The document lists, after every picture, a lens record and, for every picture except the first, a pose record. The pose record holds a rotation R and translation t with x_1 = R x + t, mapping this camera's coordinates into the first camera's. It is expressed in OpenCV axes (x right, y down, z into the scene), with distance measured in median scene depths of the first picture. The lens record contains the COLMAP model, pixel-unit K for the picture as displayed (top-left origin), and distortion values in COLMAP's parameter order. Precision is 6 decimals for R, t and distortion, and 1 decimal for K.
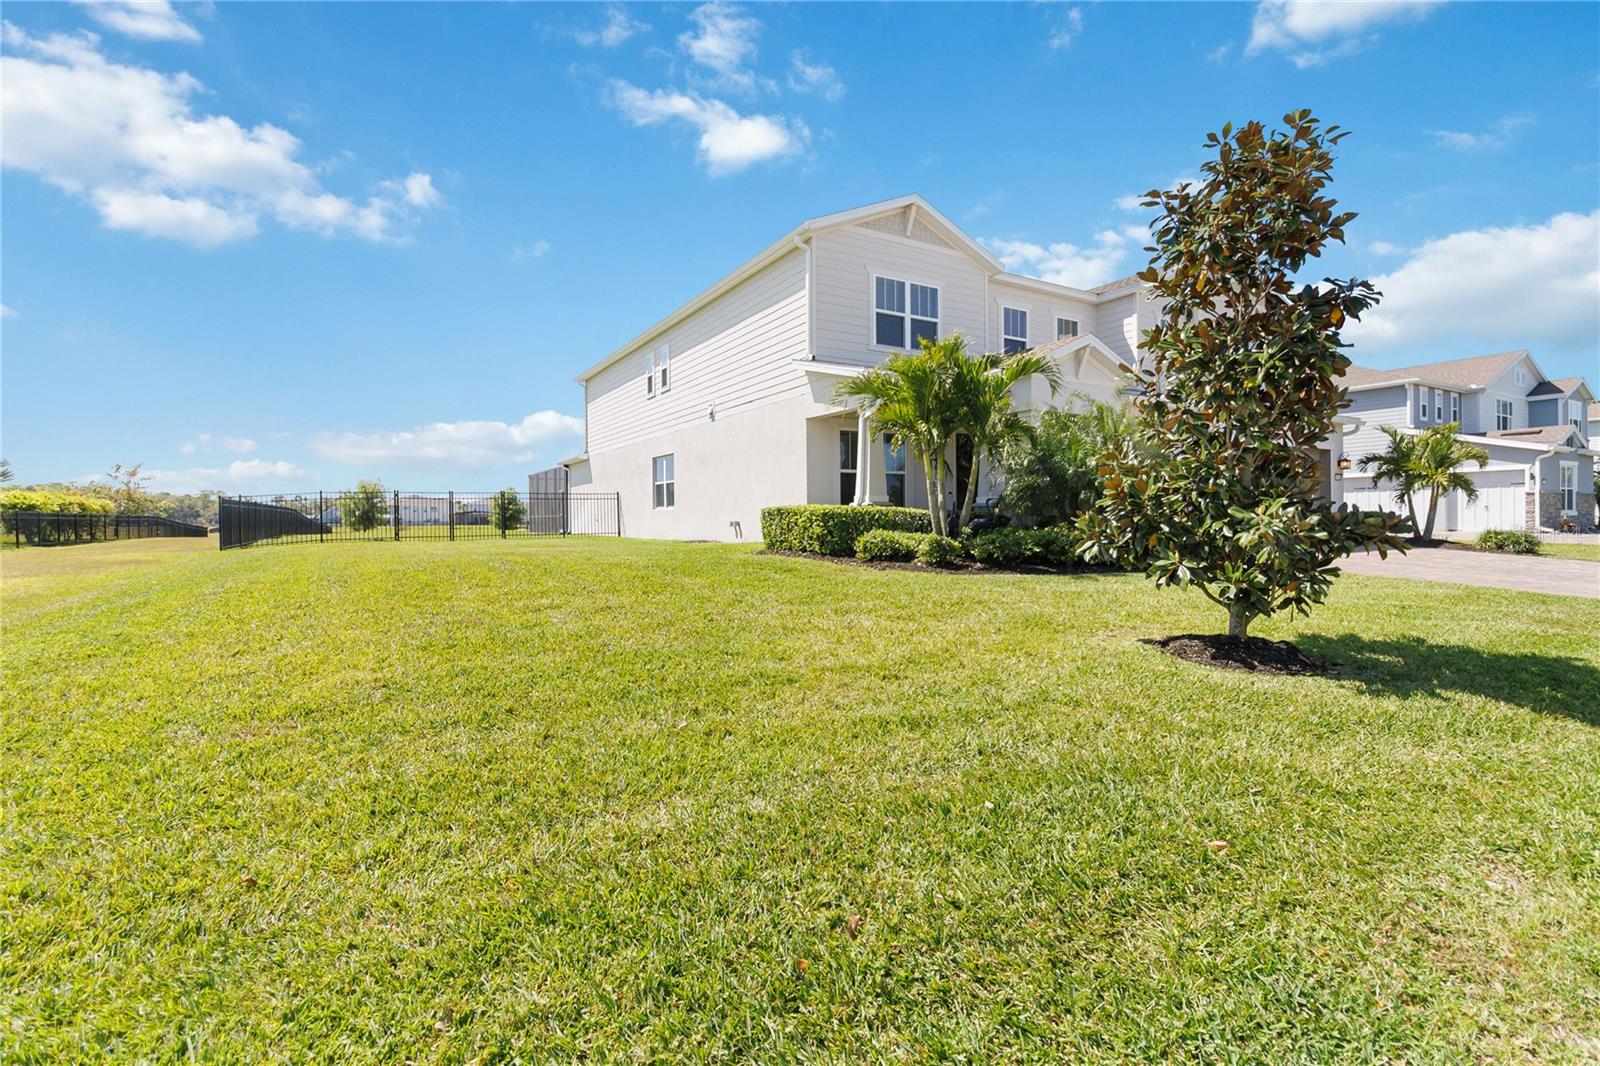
lens RADIAL K [[736.5, 0, 794.7], [0, 736.5, 527.0], [0, 0, 1]] dist [0.001703, 0.000235]
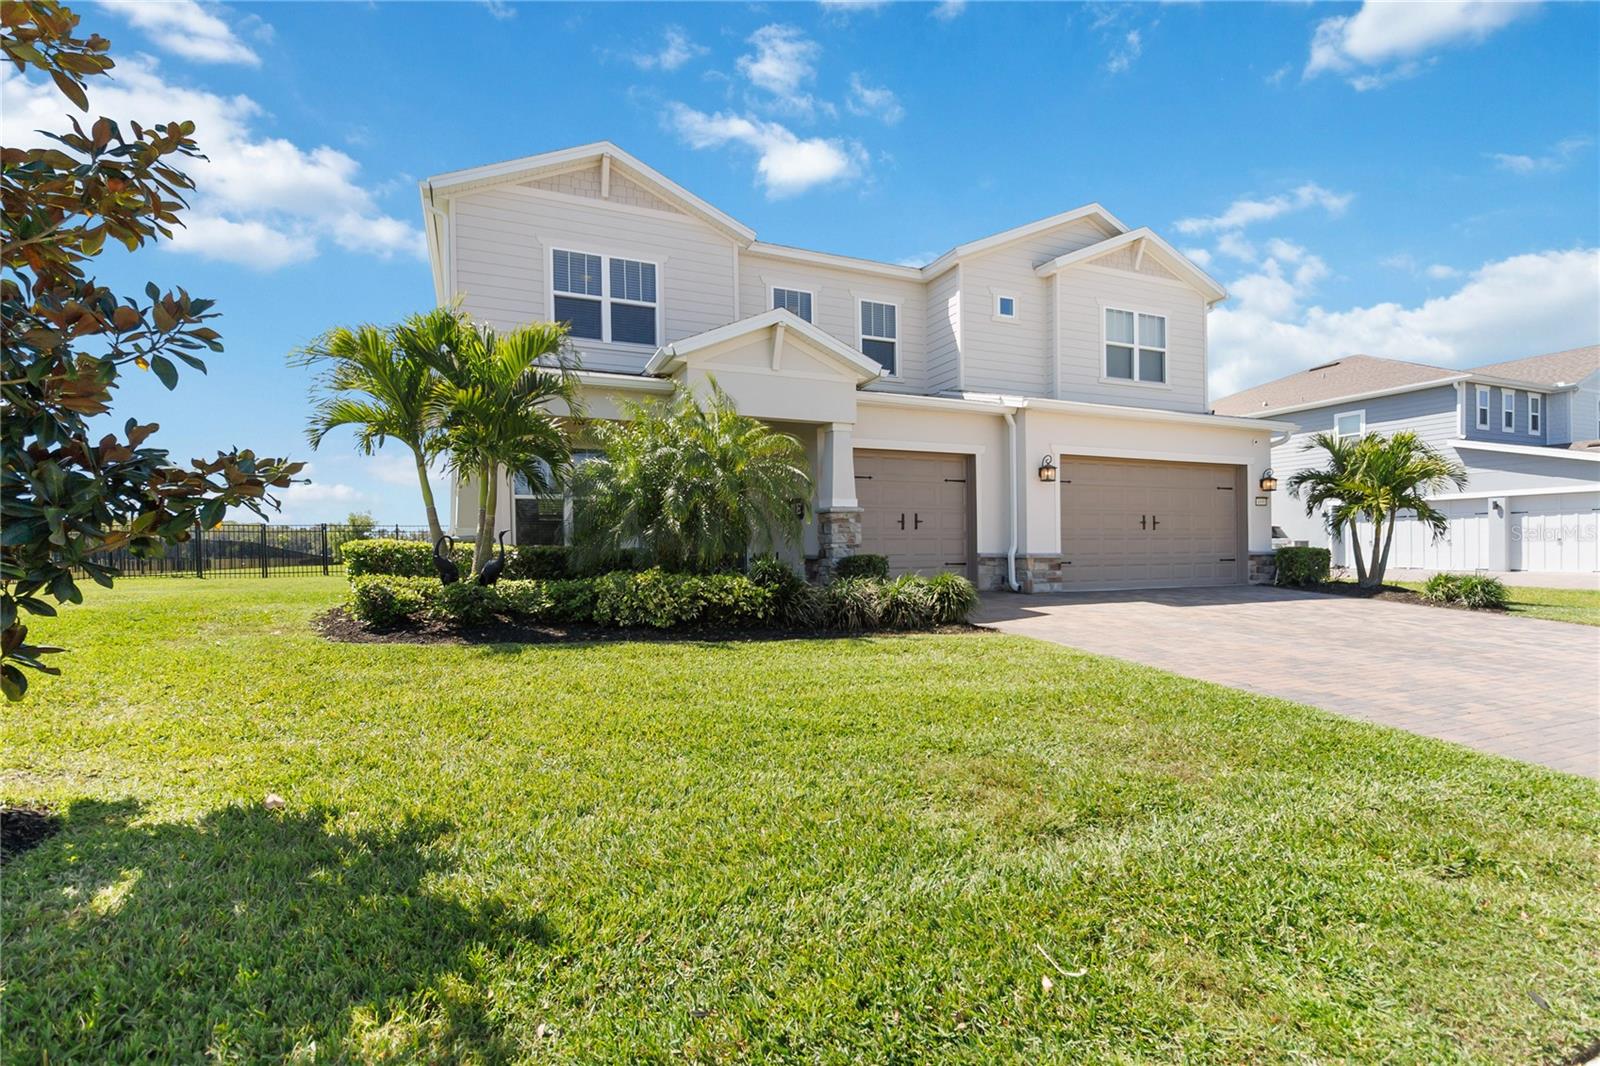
lens RADIAL K [[753.2, 0, 795.6], [0, 753.2, 570.3], [0, 0, 1]] dist [0.000954, 0.000709]
pose [[0.992003, 0.004952, -0.126113, 0.399679], [-0.003001, 0.999873, 0.015656, -0.008865], [0.126175, -0.015153, 0.991892, 0.193155]]
